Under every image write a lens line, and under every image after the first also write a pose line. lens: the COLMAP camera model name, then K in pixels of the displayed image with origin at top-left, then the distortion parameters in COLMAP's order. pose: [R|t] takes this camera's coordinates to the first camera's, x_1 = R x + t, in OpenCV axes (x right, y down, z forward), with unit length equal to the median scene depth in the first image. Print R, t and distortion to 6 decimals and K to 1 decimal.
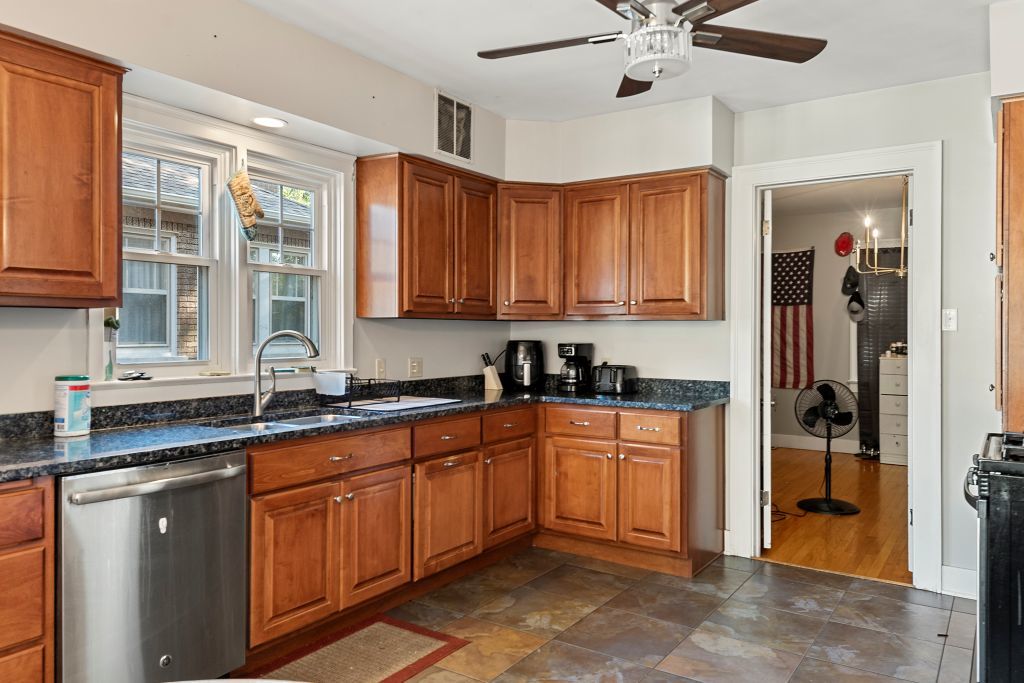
lens RADIAL K [[734.9, 0, 512.0], [0, 734.9, 341.5], [0, 0, 1]] dist [0.002834, -0.000535]
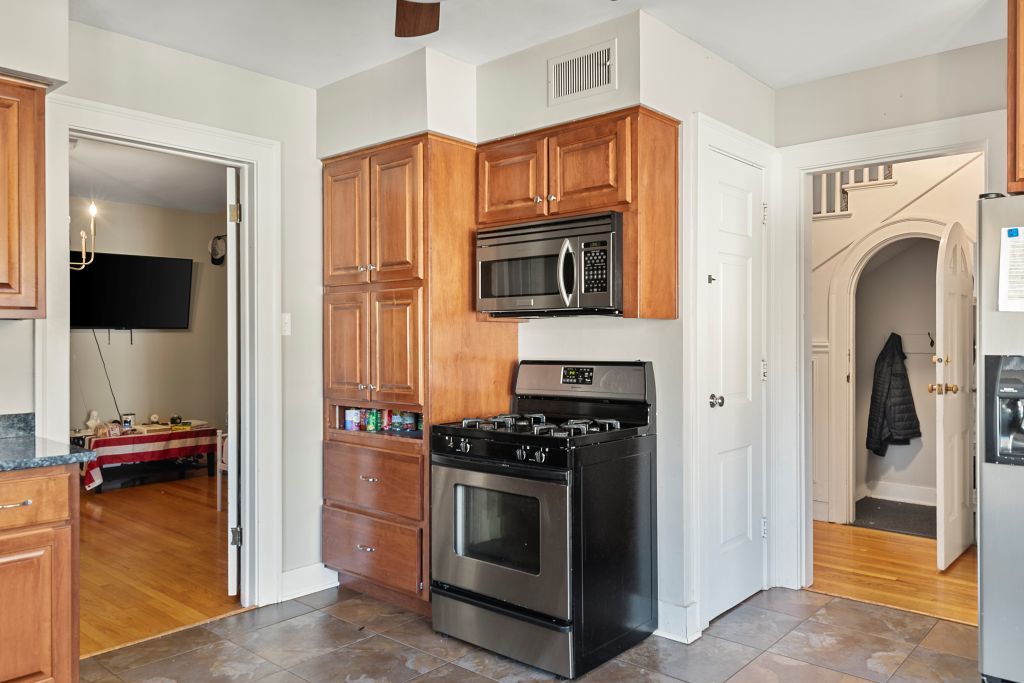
lens RADIAL K [[734.9, 0, 512.0], [0, 734.9, 341.5], [0, 0, 1]] dist [0.002834, -0.000535]
pose [[0.117533, -0.006224, 0.993049, -0.345520], [0.018558, 0.999819, 0.004070, -0.004685], [-0.992895, 0.017951, 0.117628, 0.546427]]
